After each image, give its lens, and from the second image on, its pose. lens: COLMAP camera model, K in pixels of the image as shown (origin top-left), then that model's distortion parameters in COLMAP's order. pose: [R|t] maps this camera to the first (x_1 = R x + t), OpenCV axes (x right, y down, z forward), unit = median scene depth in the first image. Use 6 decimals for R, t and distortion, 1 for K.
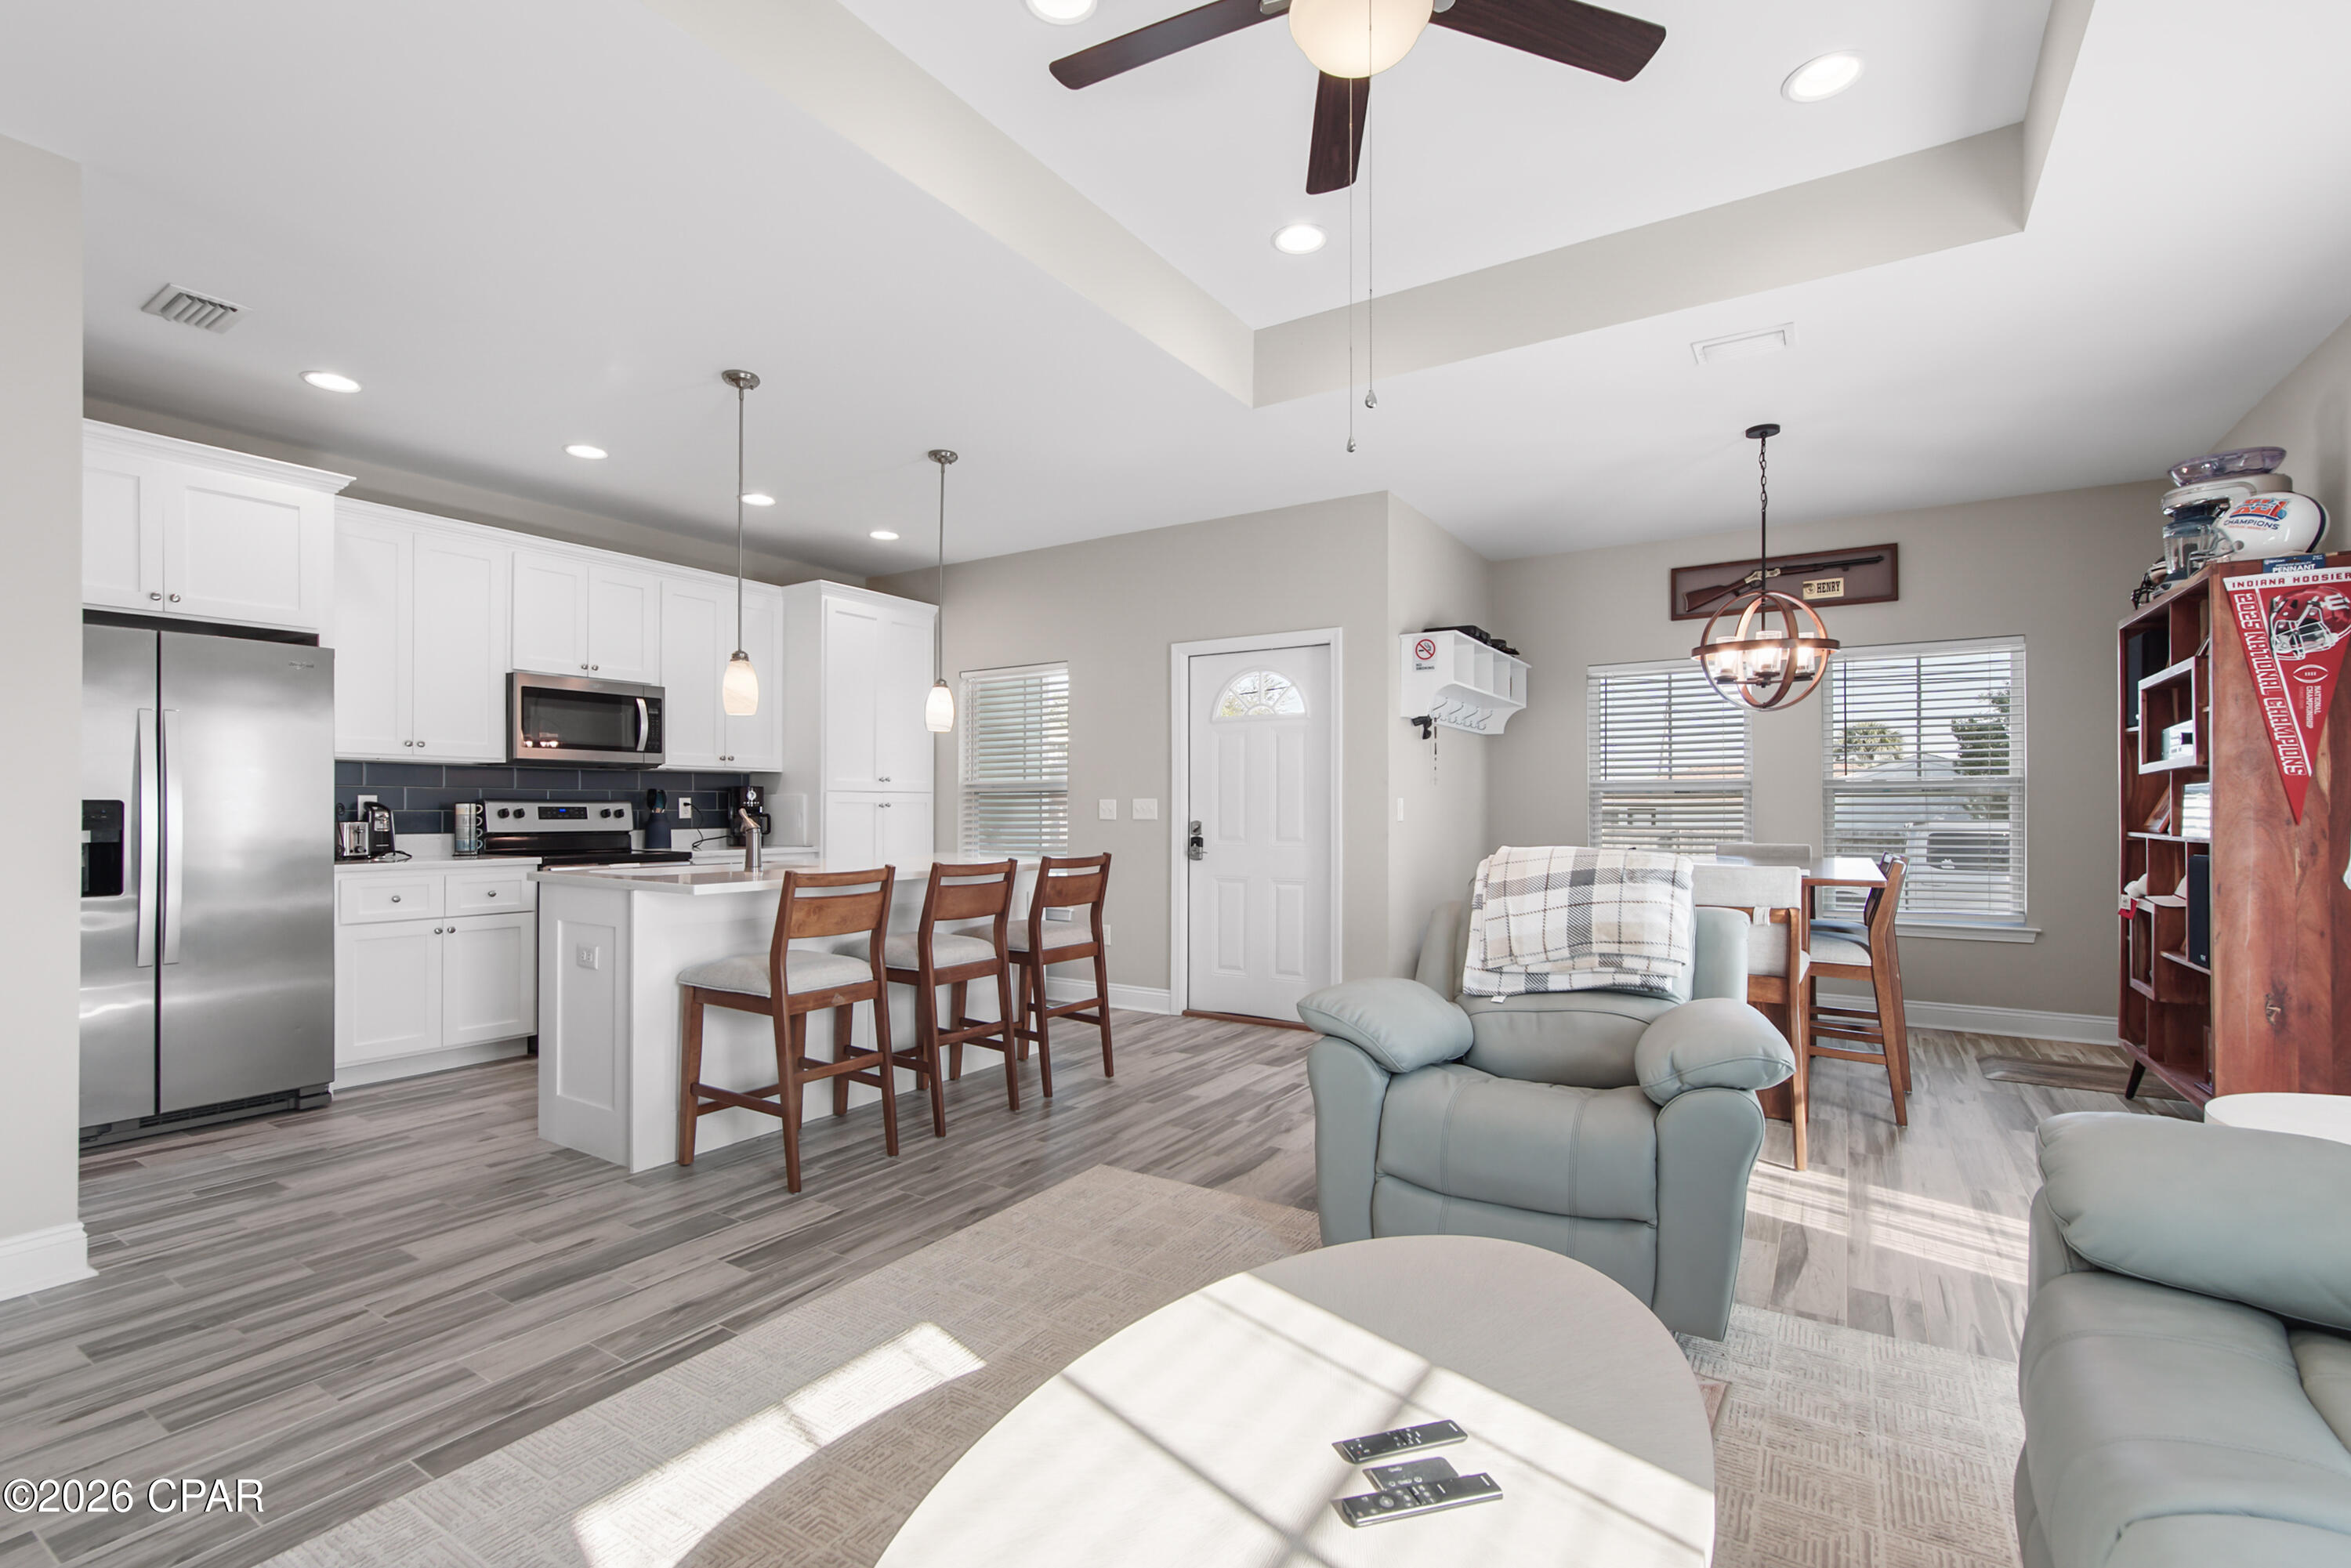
lens RADIAL K [[1054.6, 0, 1159.4], [0, 1054.6, 785.9], [0, 0, 1]] dist [-0.003381, 0.000852]
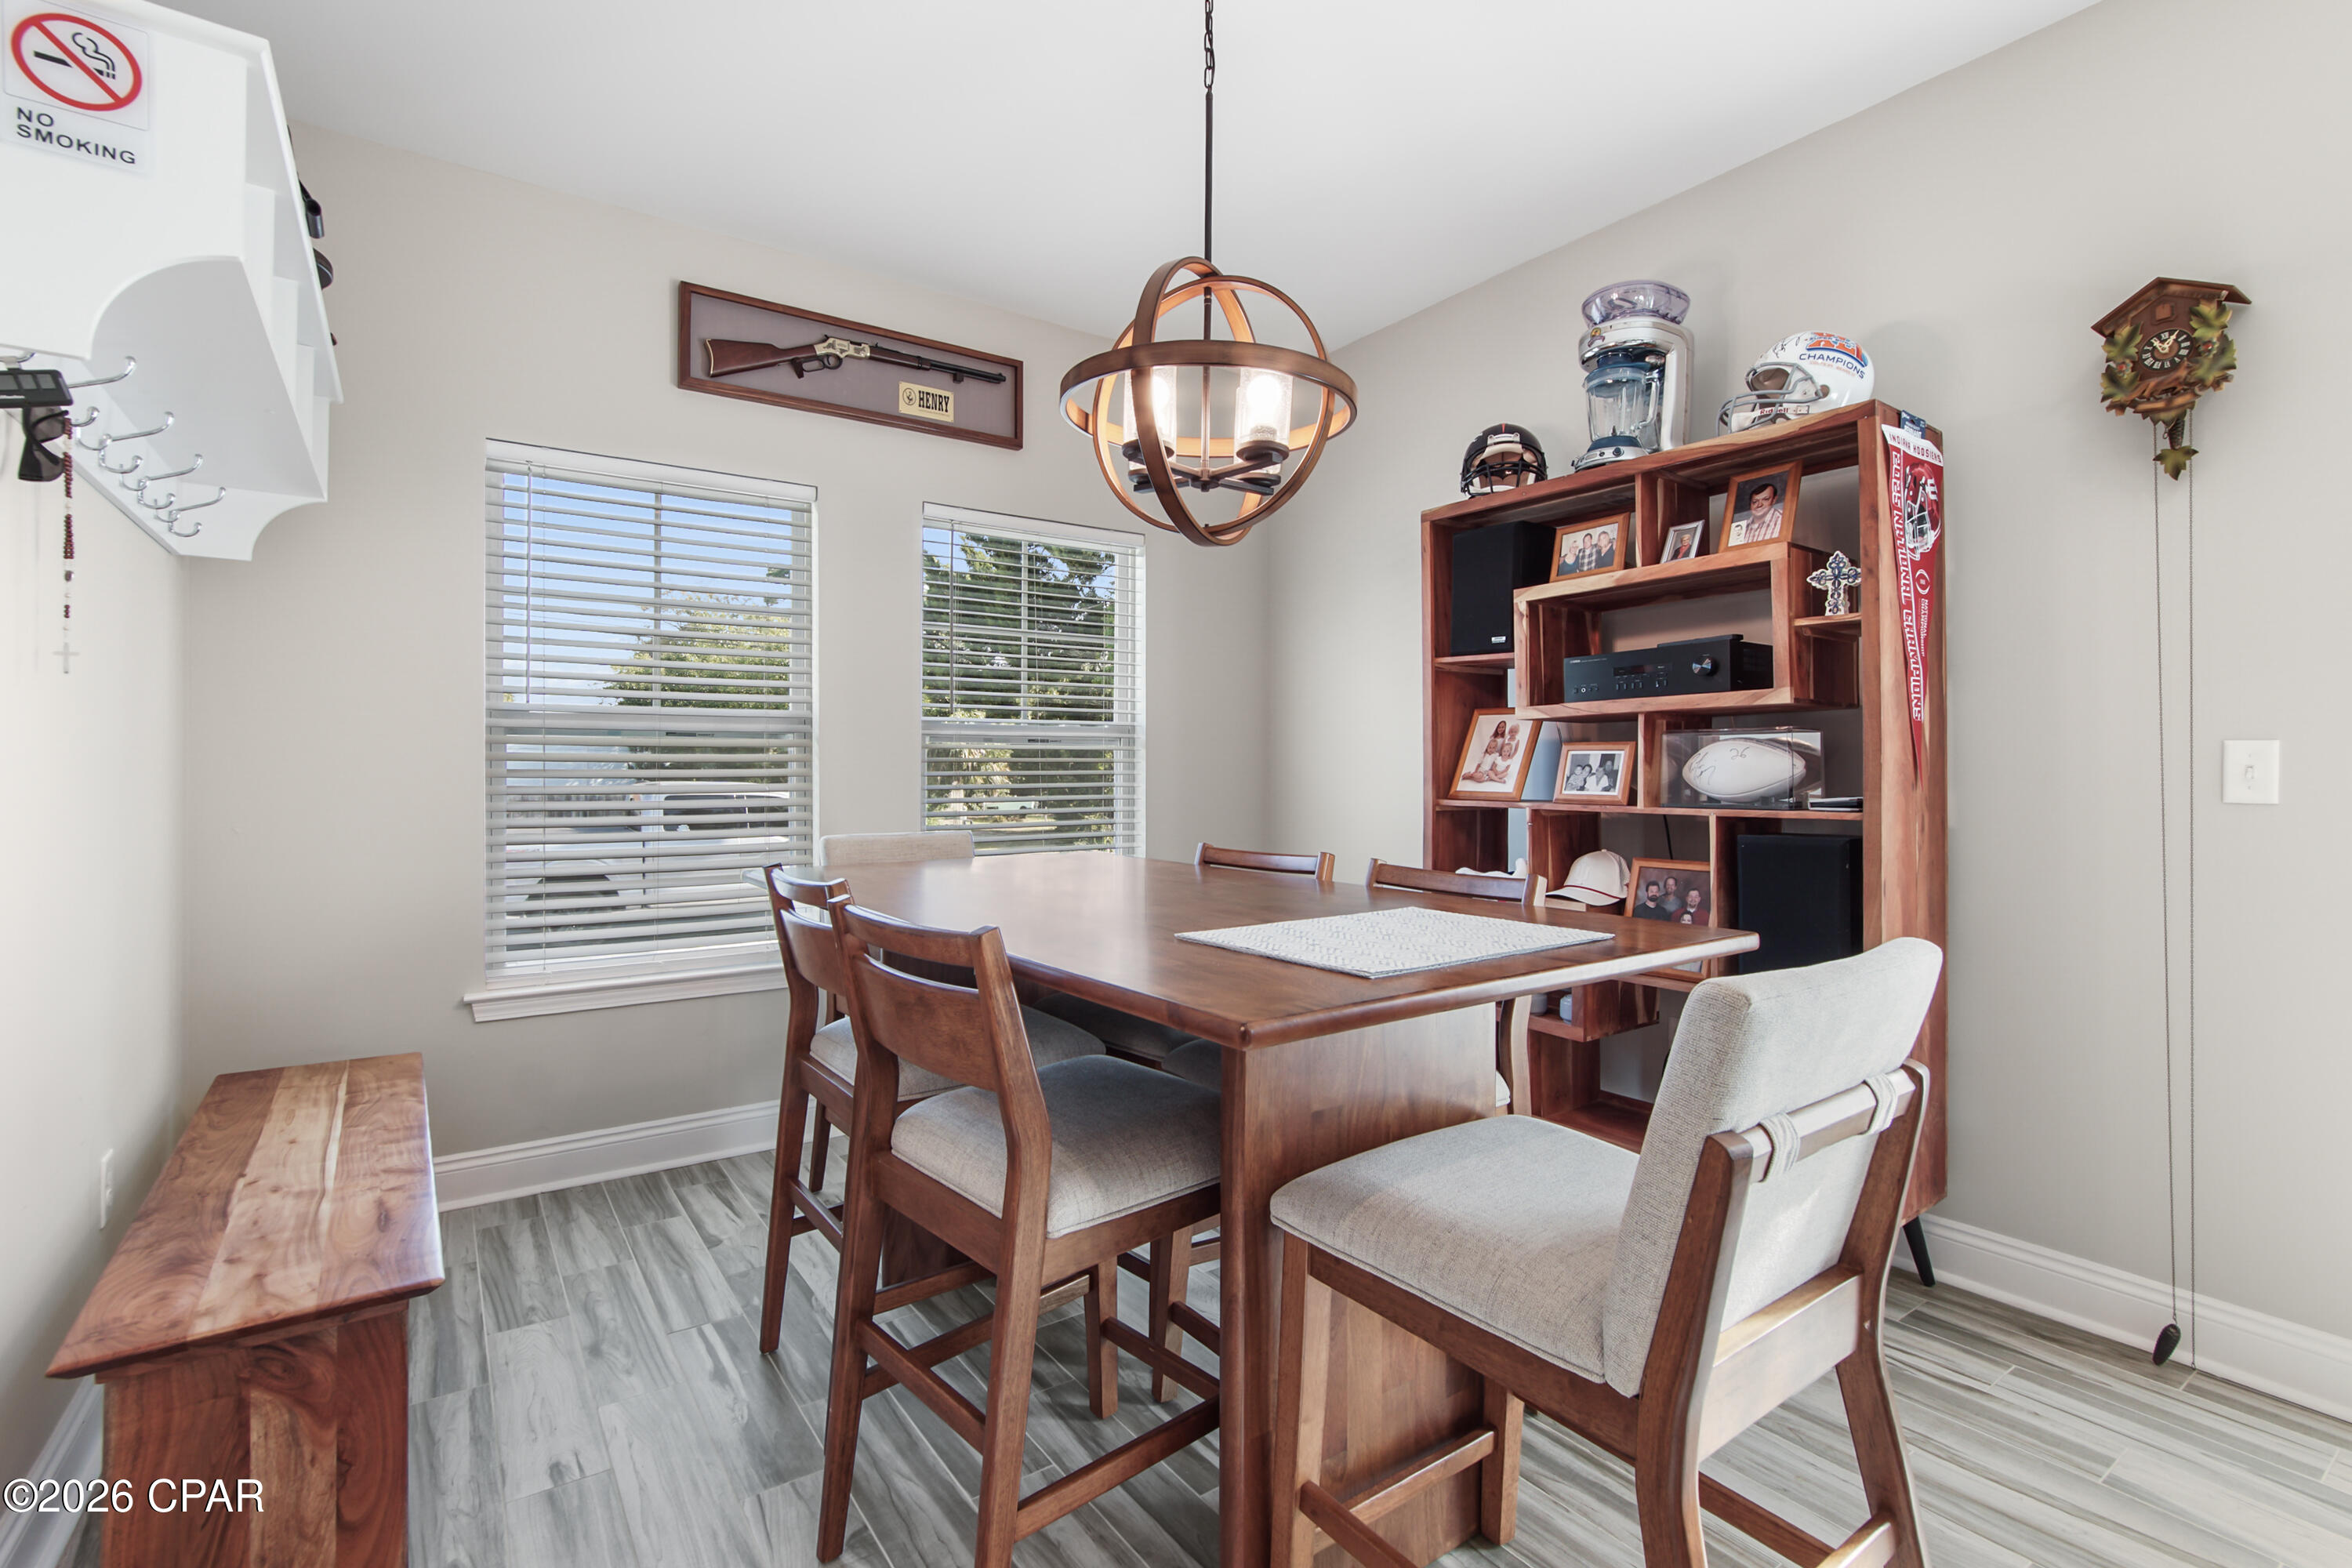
lens RADIAL K [[1055.1, 0, 1159.9], [0, 1055.1, 785.9], [0, 0, 1]] dist [-0.003381, 0.000852]
pose [[0.381751, -0.013090, 0.924173, 0.222159], [-0.023635, 0.999434, 0.023919, 0.028172], [-0.923963, -0.030974, 0.381225, 1.189465]]
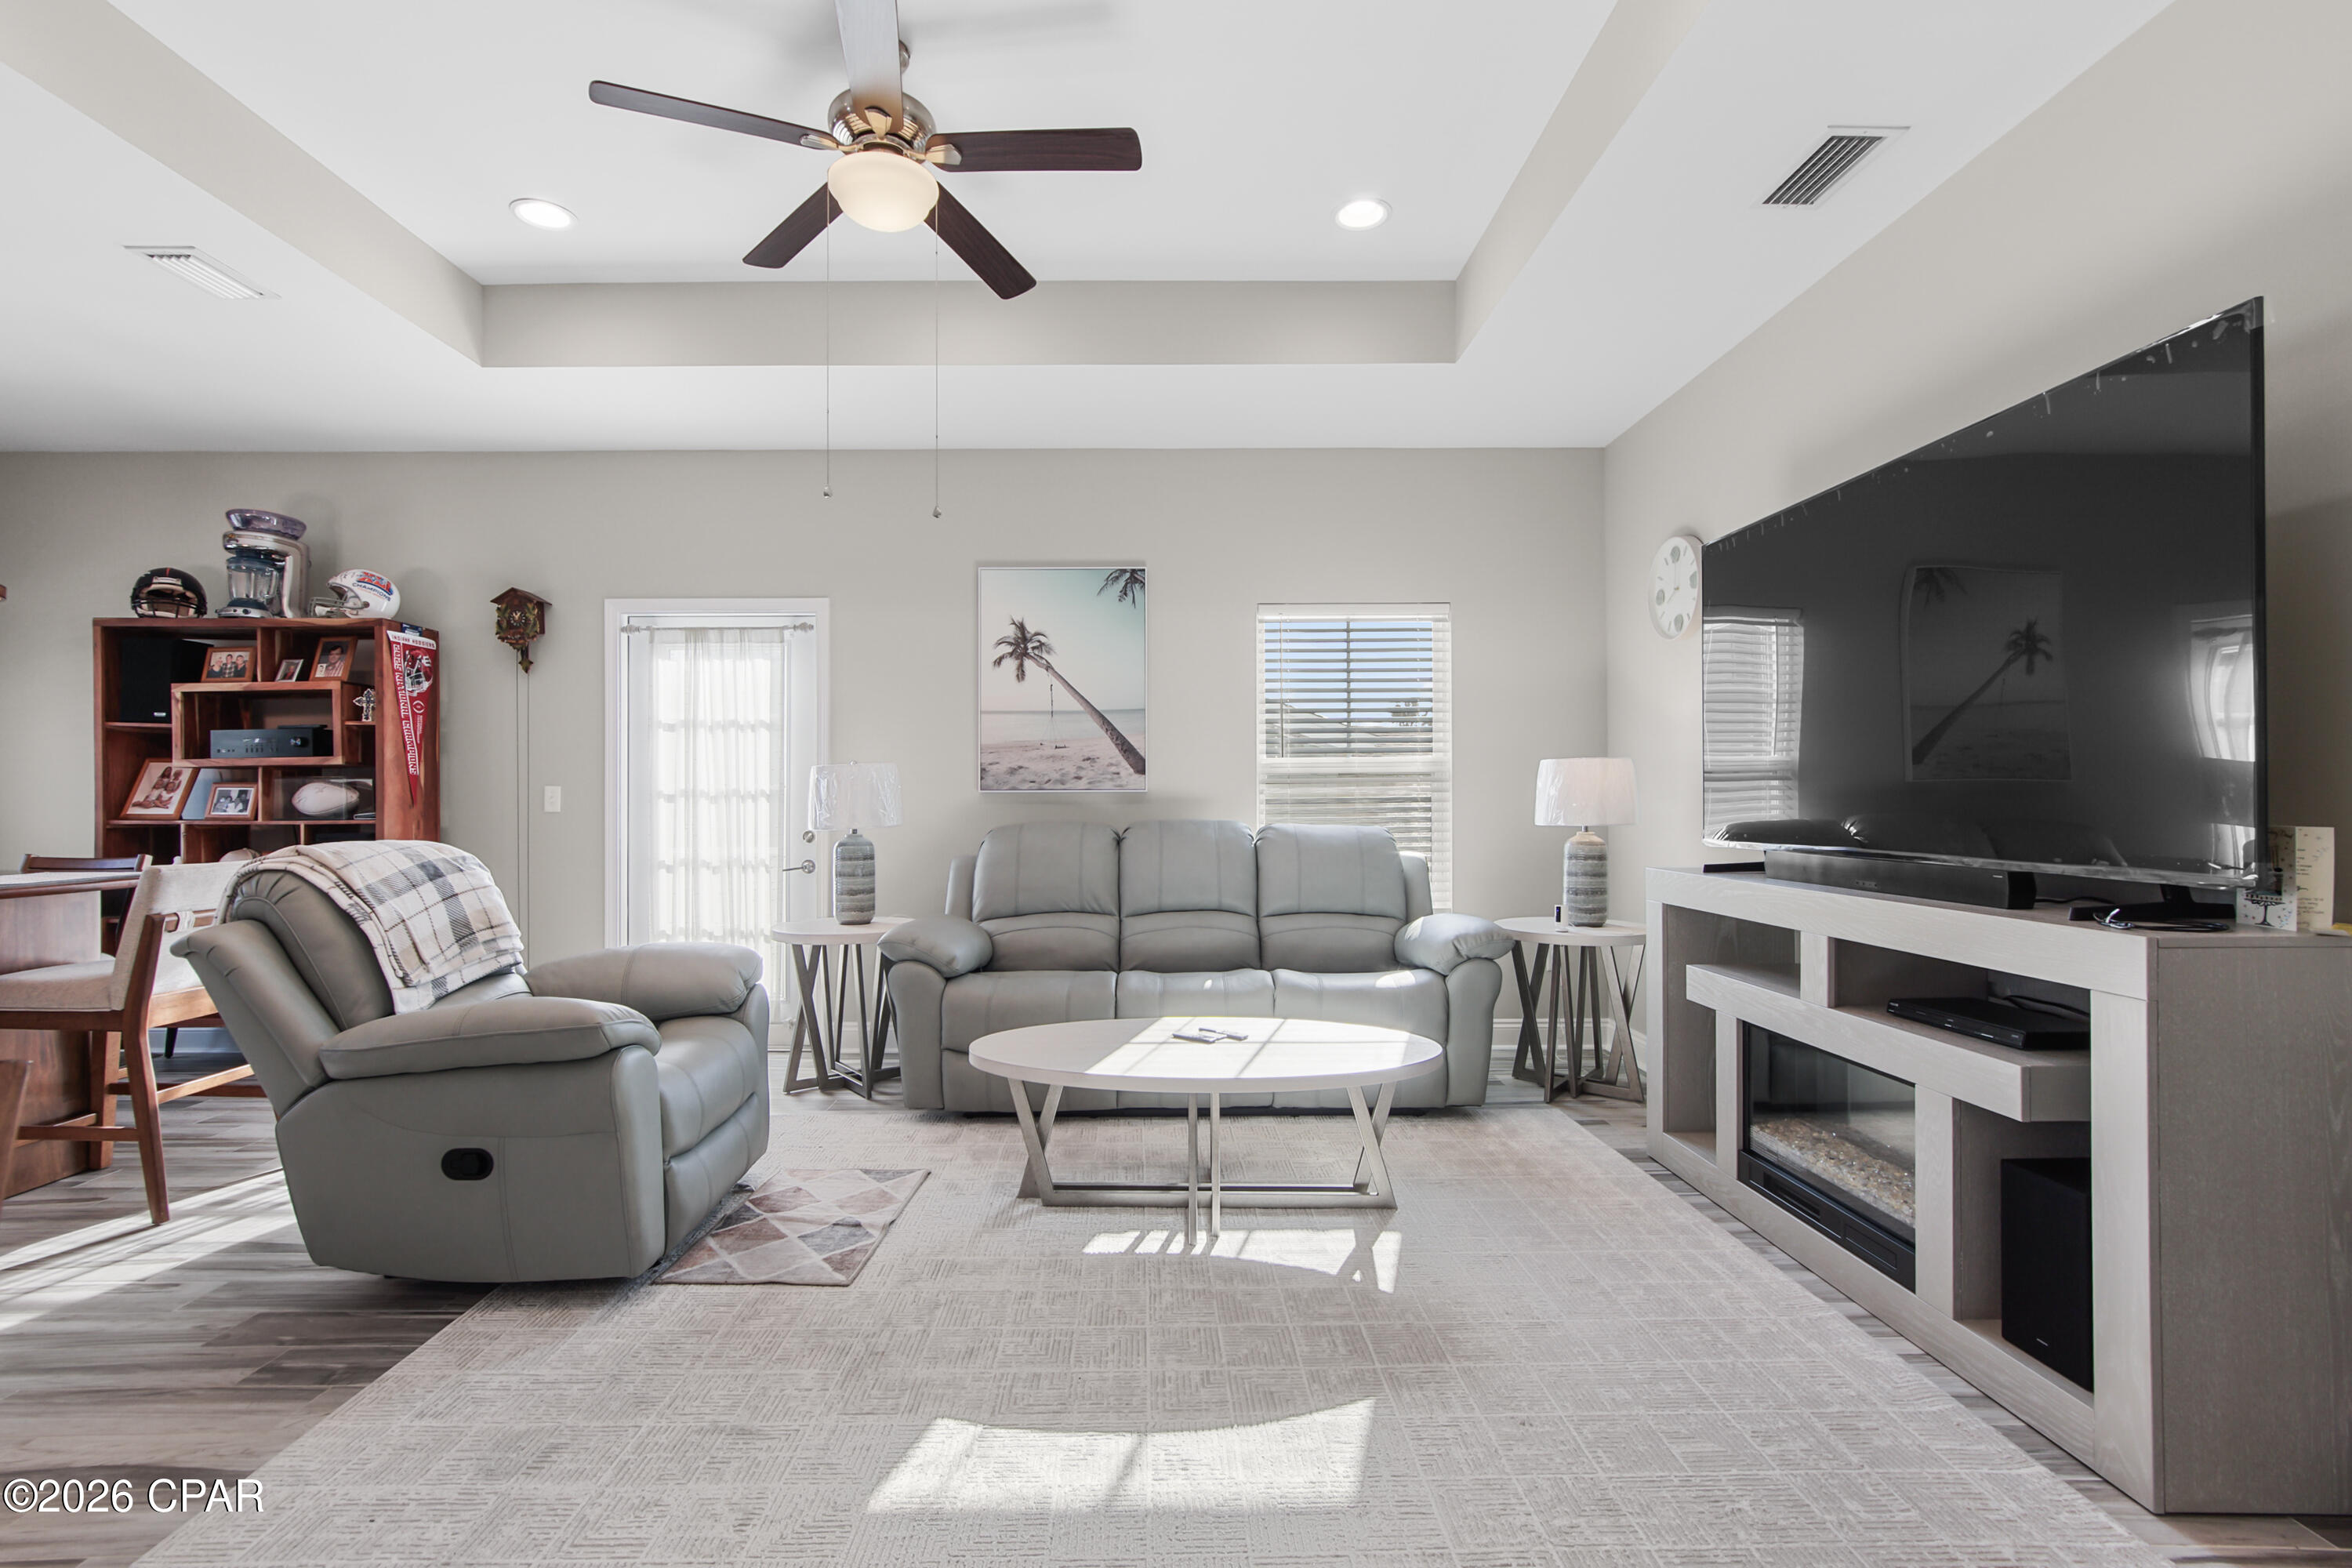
lens RADIAL K [[1055.1, 0, 1159.9], [0, 1055.1, 785.9], [0, 0, 1]] dist [-0.003381, 0.000852]
pose [[-0.549334, 0.010635, 0.835535, -0.704316], [-0.016804, 0.999576, -0.023771, 0.021846], [-0.835434, -0.027098, -0.548922, 0.928333]]
